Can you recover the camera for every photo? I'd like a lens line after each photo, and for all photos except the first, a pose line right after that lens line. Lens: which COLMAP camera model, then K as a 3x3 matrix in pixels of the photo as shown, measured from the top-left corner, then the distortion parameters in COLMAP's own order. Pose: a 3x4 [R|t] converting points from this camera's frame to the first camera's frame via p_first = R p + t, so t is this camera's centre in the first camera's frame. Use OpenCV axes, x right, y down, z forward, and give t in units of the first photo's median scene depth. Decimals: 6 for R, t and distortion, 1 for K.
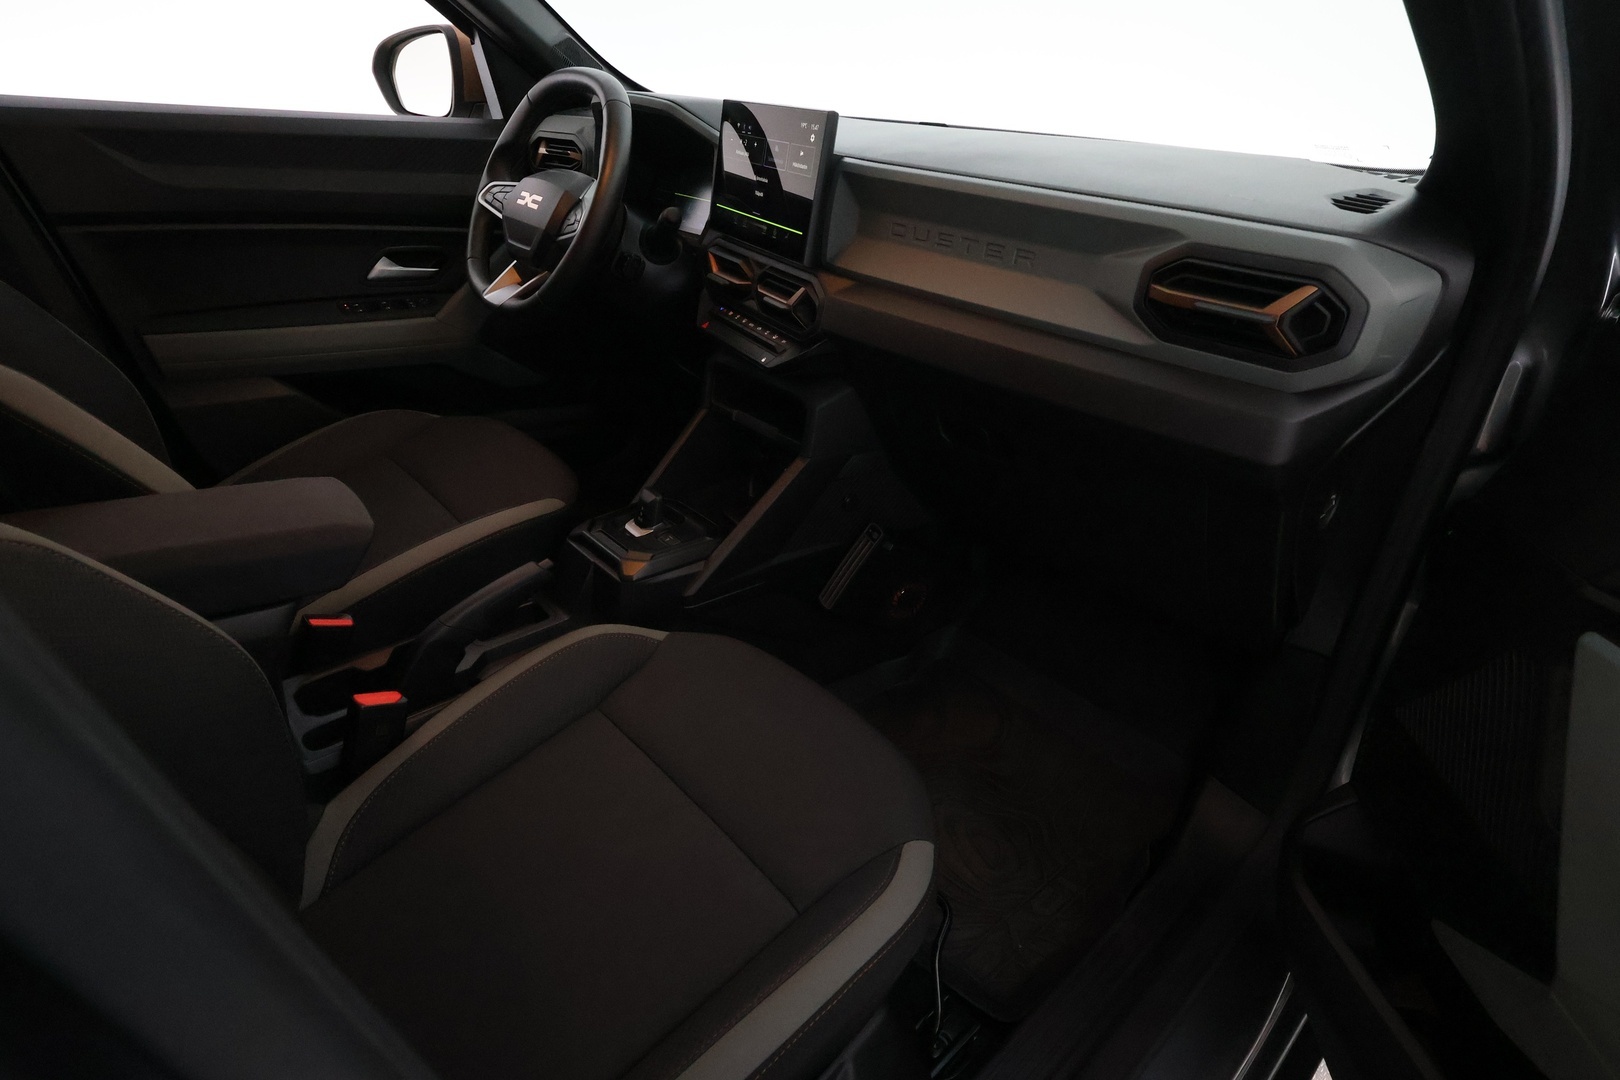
lens RADIAL K [[832.7, 0, 810.0], [0, 832.7, 540.0], [0, 0, 1]] dist [0.016543, 0.000244]
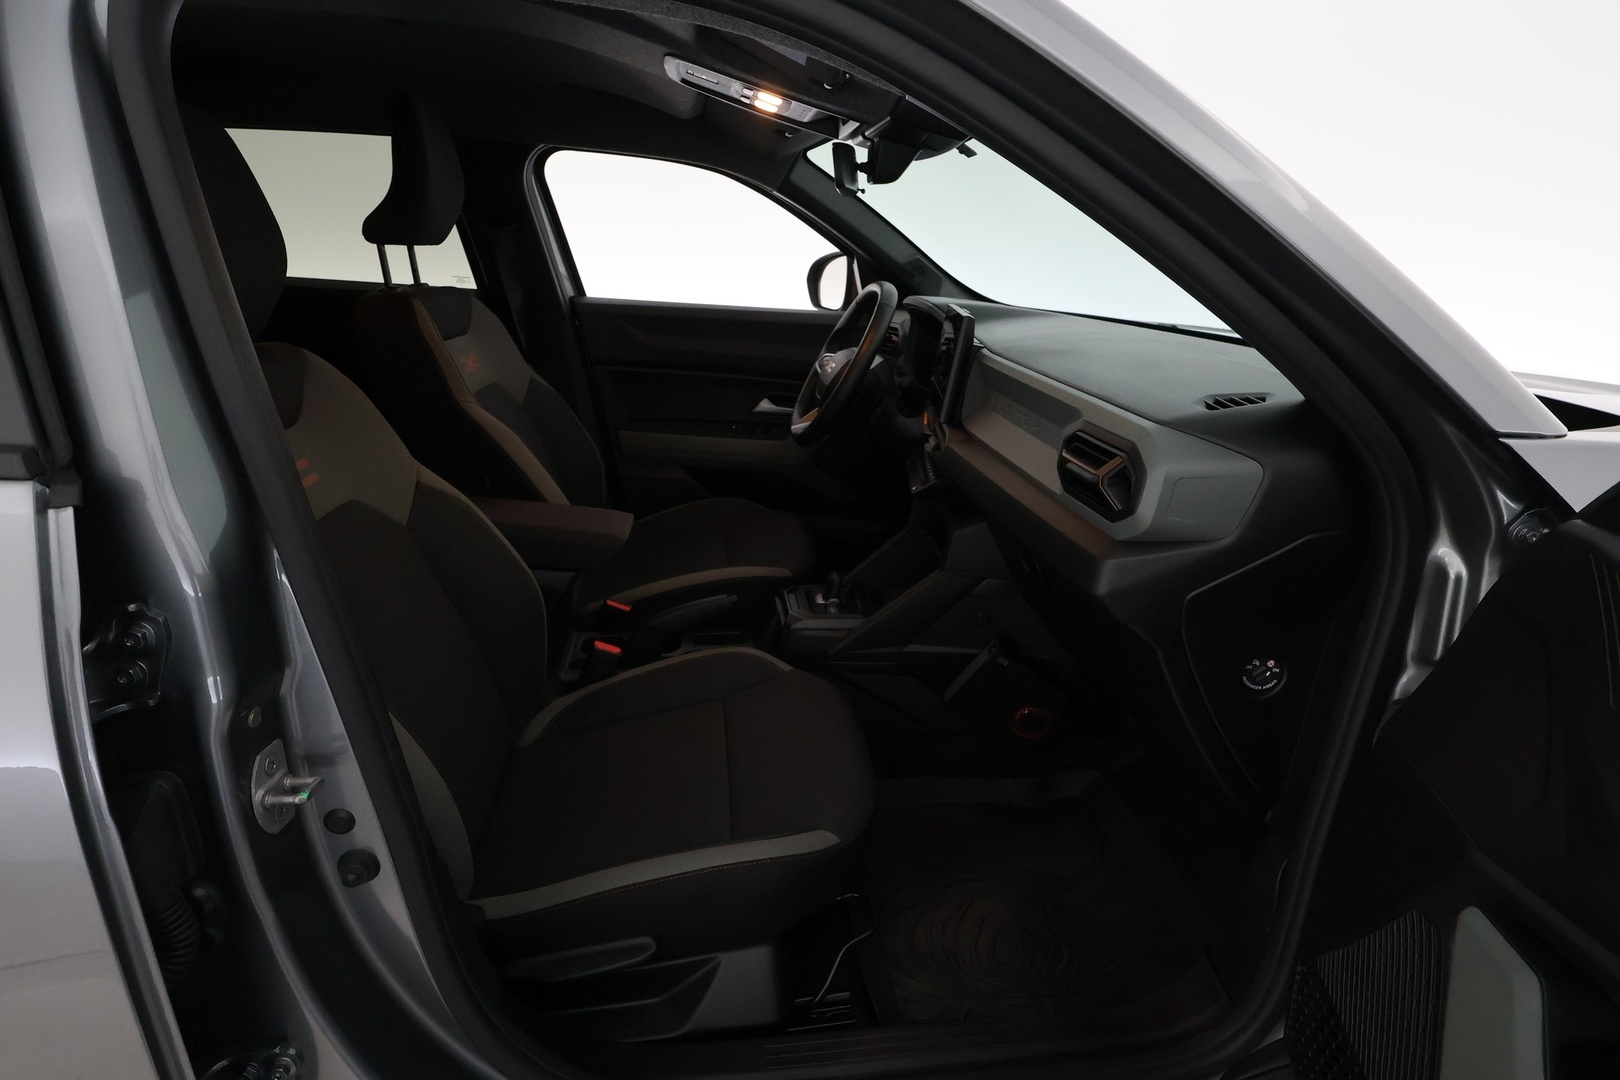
lens RADIAL K [[832.7, 0, 810.0], [0, 832.7, 540.0], [0, 0, 1]] dist [0.016543, 0.000244]
pose [[0.828329, 0.171955, -0.533200, 0.468685], [-0.269531, 0.956666, -0.110197, 0.046937], [0.491145, 0.234994, 0.838782, -0.150280]]
